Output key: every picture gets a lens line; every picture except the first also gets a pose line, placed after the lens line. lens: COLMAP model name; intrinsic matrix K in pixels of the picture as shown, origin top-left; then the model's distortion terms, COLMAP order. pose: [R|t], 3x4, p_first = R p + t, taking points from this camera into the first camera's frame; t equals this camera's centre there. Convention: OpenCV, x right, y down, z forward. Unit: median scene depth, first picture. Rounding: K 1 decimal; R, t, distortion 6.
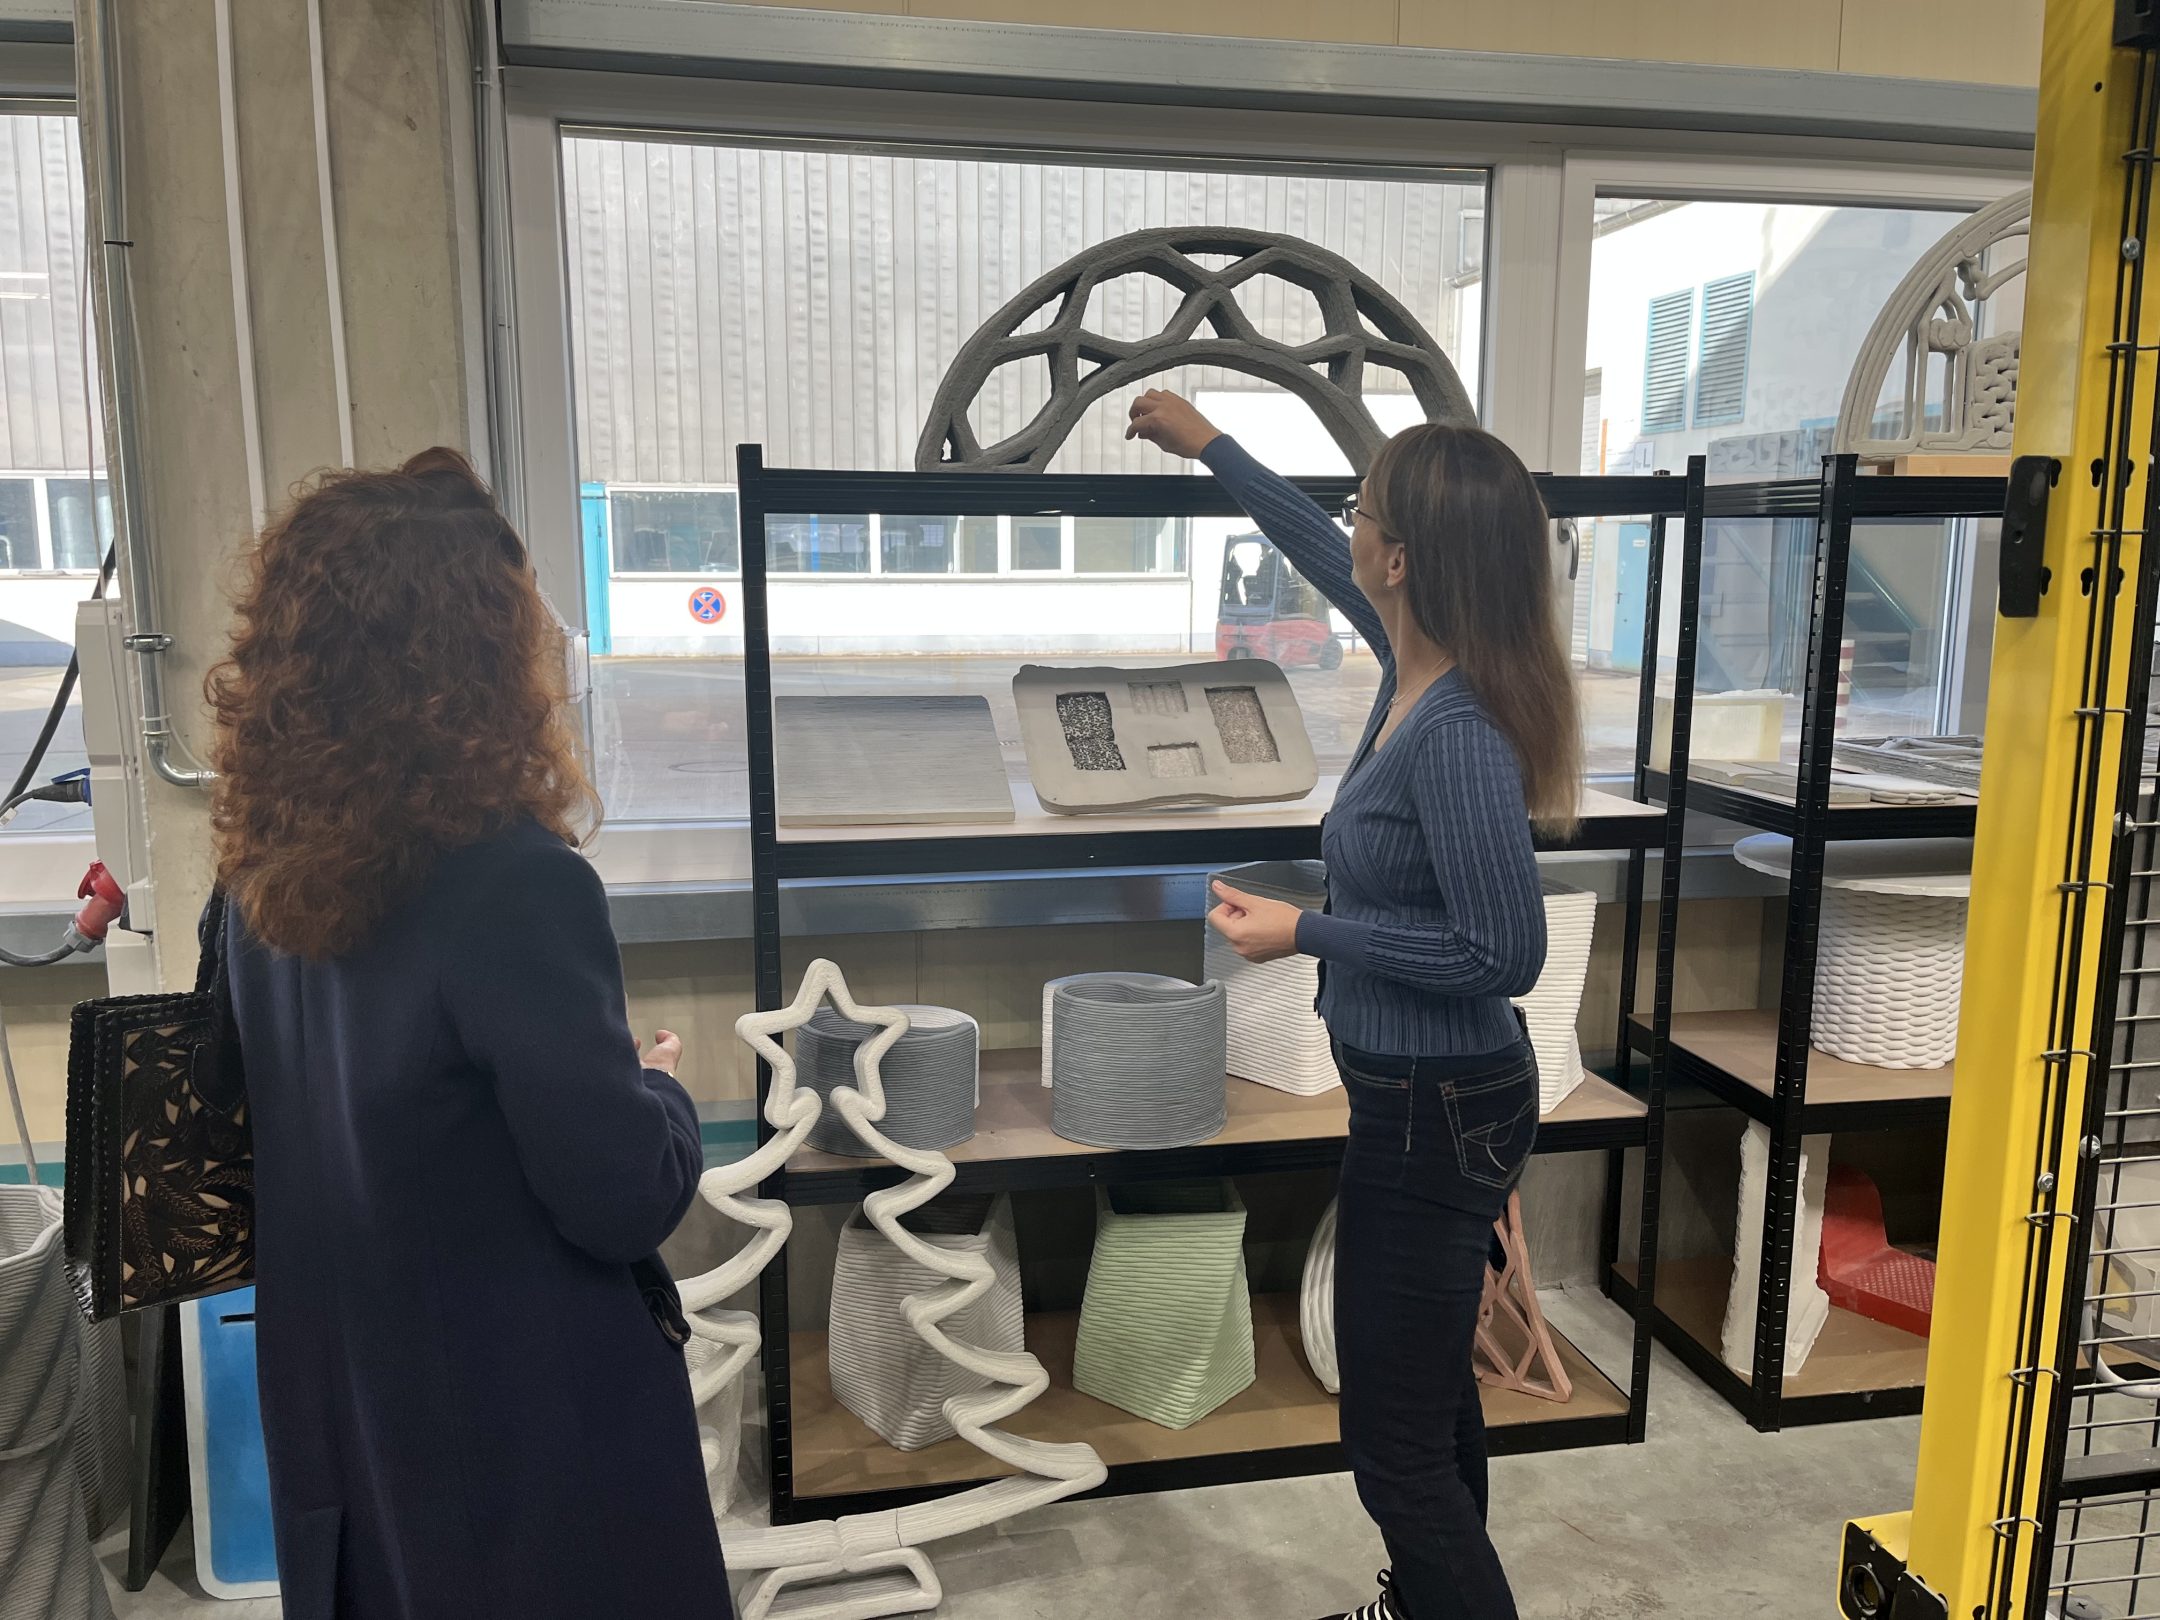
lens RADIAL K [[1661.3, 0, 1075.5], [0, 1661.3, 827.0], [0, 0, 1]] dist [0.069940, -0.094018]
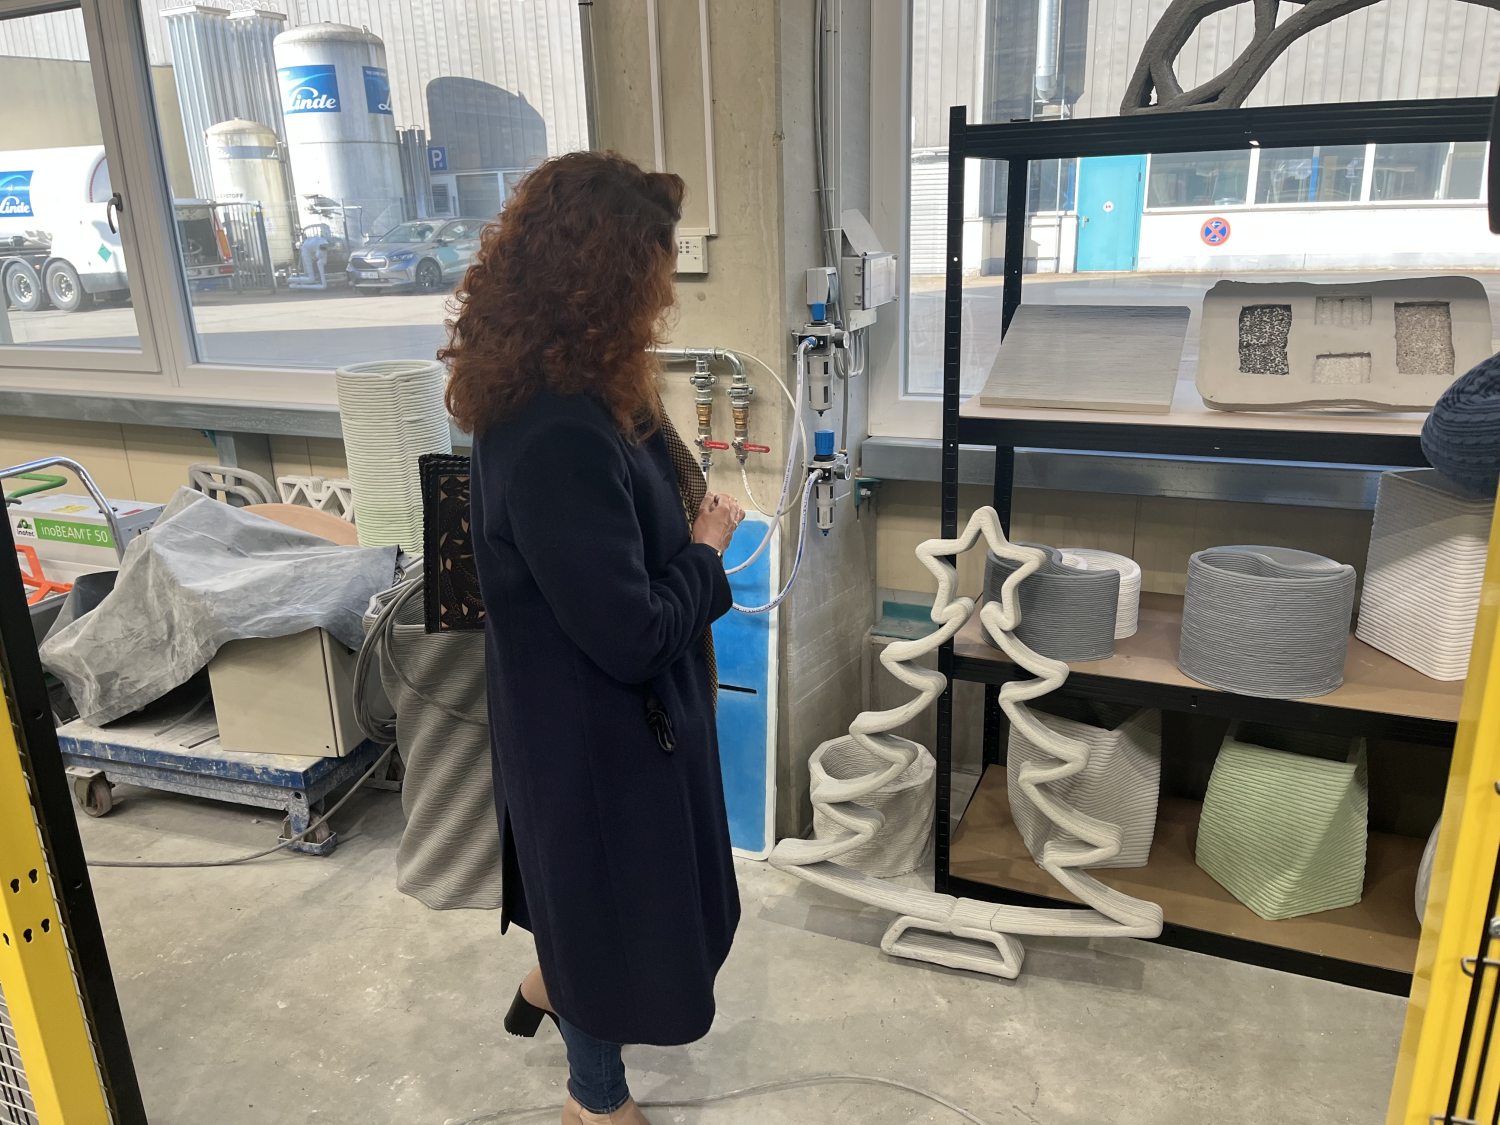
lens RADIAL K [[1153.7, 0, 746.9], [0, 1153.7, 574.3], [0, 0, 1]] dist [0.069940, -0.094018]
pose [[0.813230, 0.149022, -0.562539, 0.205924], [-0.062047, 0.983350, 0.170801, -0.013177], [0.578626, -0.103997, 0.808936, 0.116205]]
